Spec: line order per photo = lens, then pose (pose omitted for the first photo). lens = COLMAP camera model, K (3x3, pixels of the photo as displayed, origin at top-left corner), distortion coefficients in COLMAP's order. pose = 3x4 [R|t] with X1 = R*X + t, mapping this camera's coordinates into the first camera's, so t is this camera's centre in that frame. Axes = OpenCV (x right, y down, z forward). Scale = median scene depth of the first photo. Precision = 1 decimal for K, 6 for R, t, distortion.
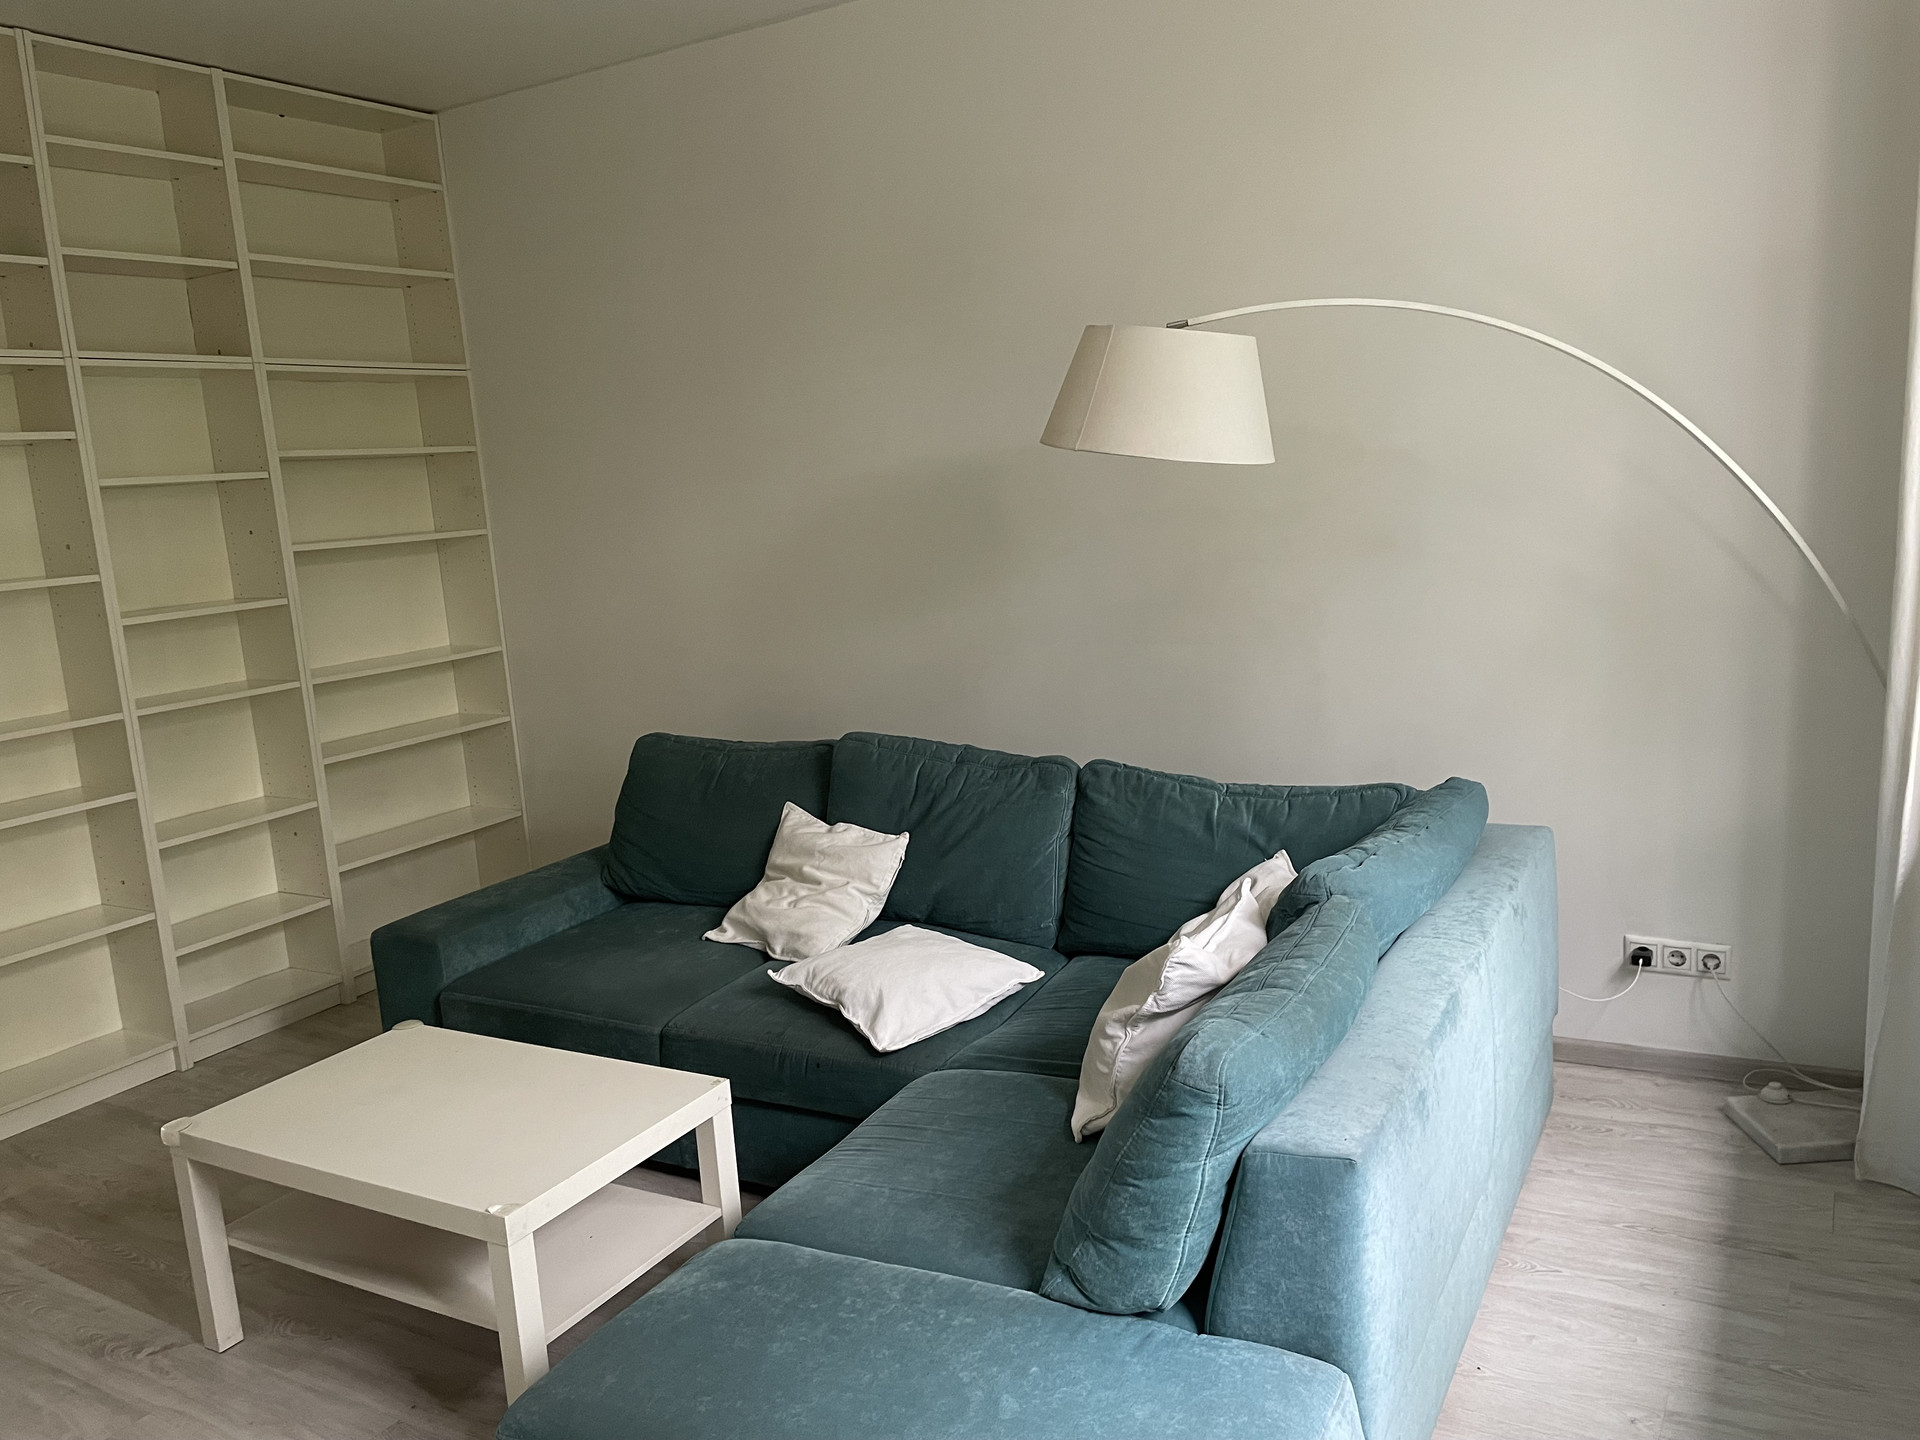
lens RADIAL K [[1453.9, 0, 963.2], [0, 1453.9, 759.2], [0, 0, 1]] dist [0.080181, -0.104287]
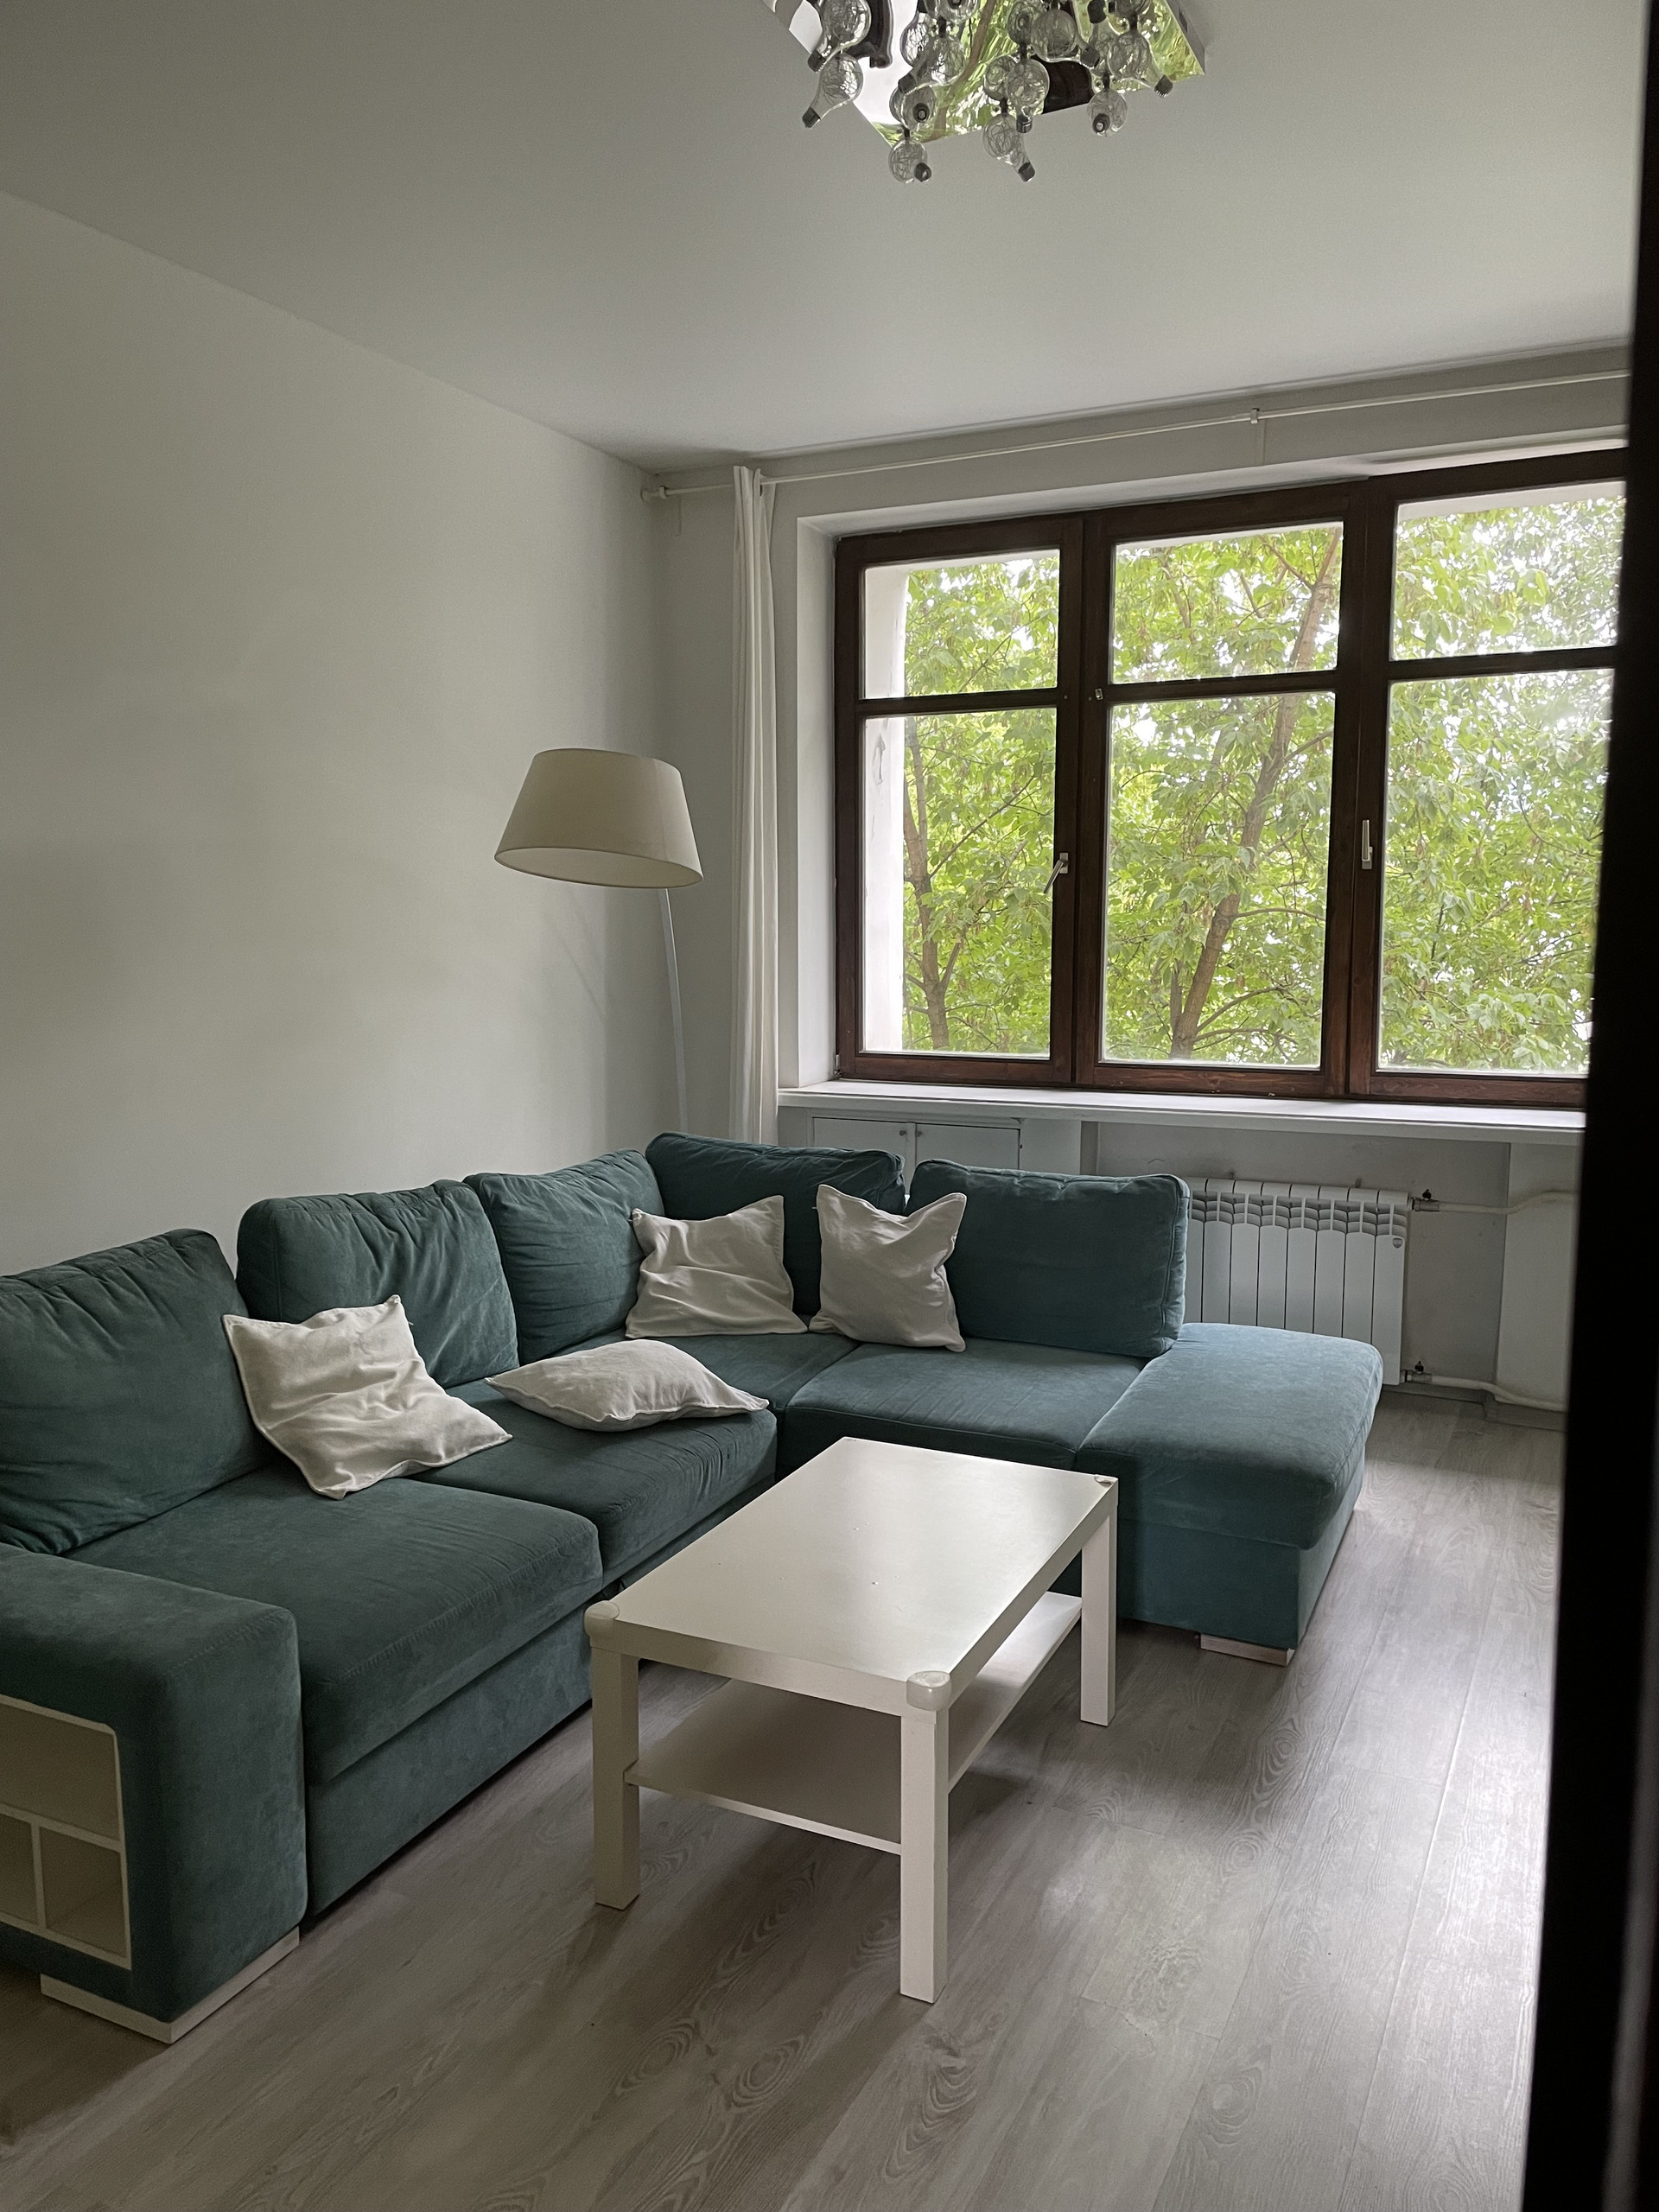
lens RADIAL K [[1675.0, 0, 822.6], [0, 1675.0, 1099.8], [0, 0, 1]] dist [0.080181, -0.104287]
pose [[-0.070954, -0.056303, 0.995889, -0.884209], [0.195730, 0.978210, 0.069249, -0.068775], [-0.978088, 0.199839, -0.058388, 0.684357]]
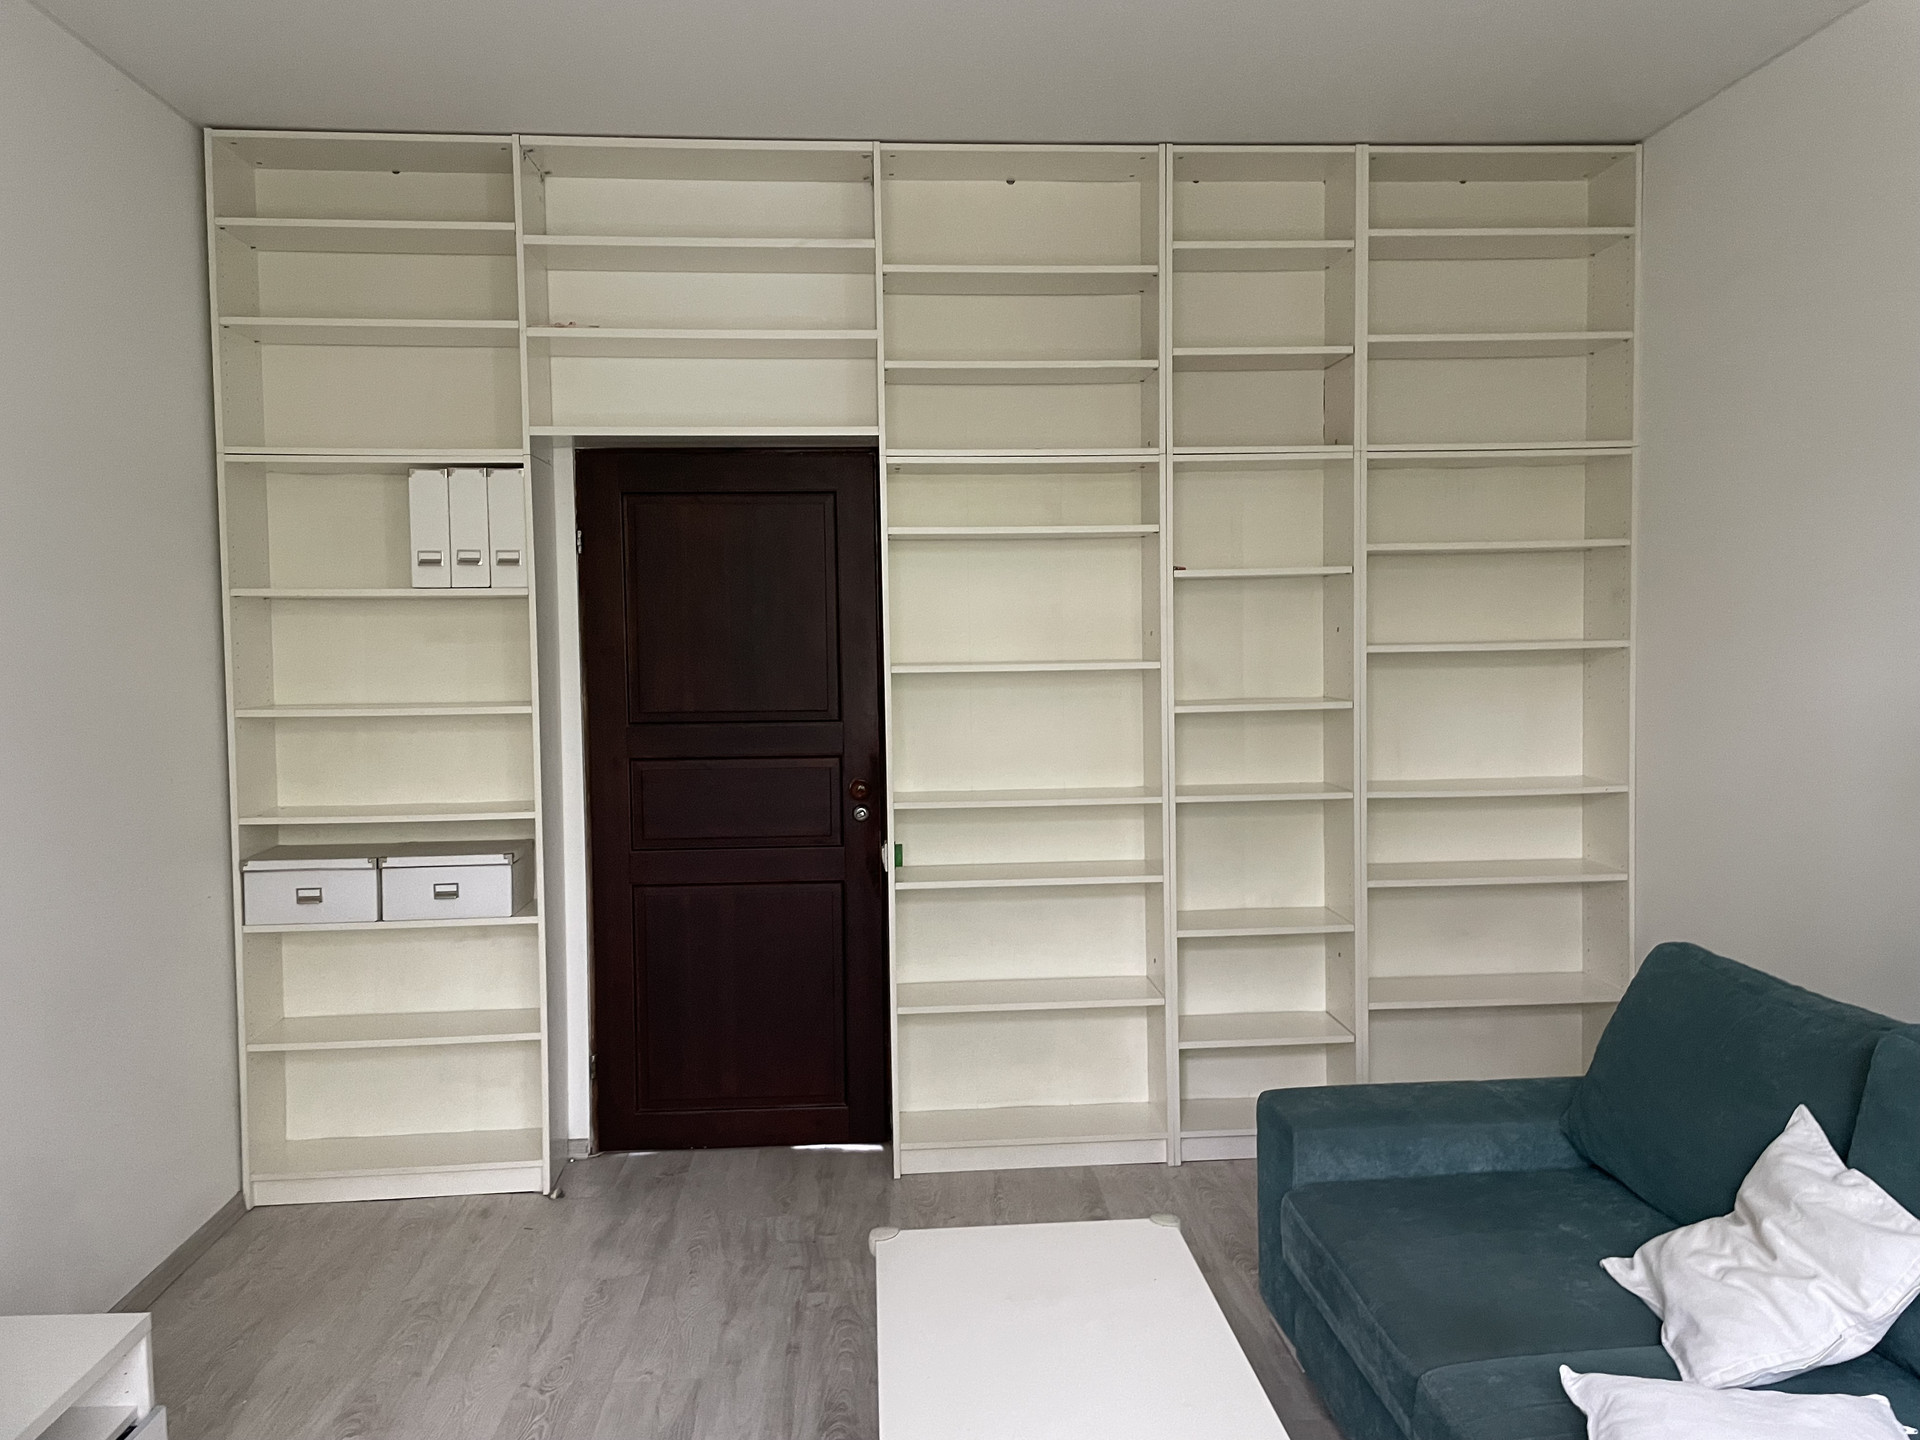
lens RADIAL K [[1453.9, 0, 951.7], [0, 1453.9, 718.9], [0, 0, 1]] dist [0.080181, -0.104287]
pose [[0.552943, 0.113677, -0.825428, 0.165505], [-0.181233, 0.983340, 0.014018, -0.069690], [0.813270, 0.141844, 0.564334, 0.297044]]
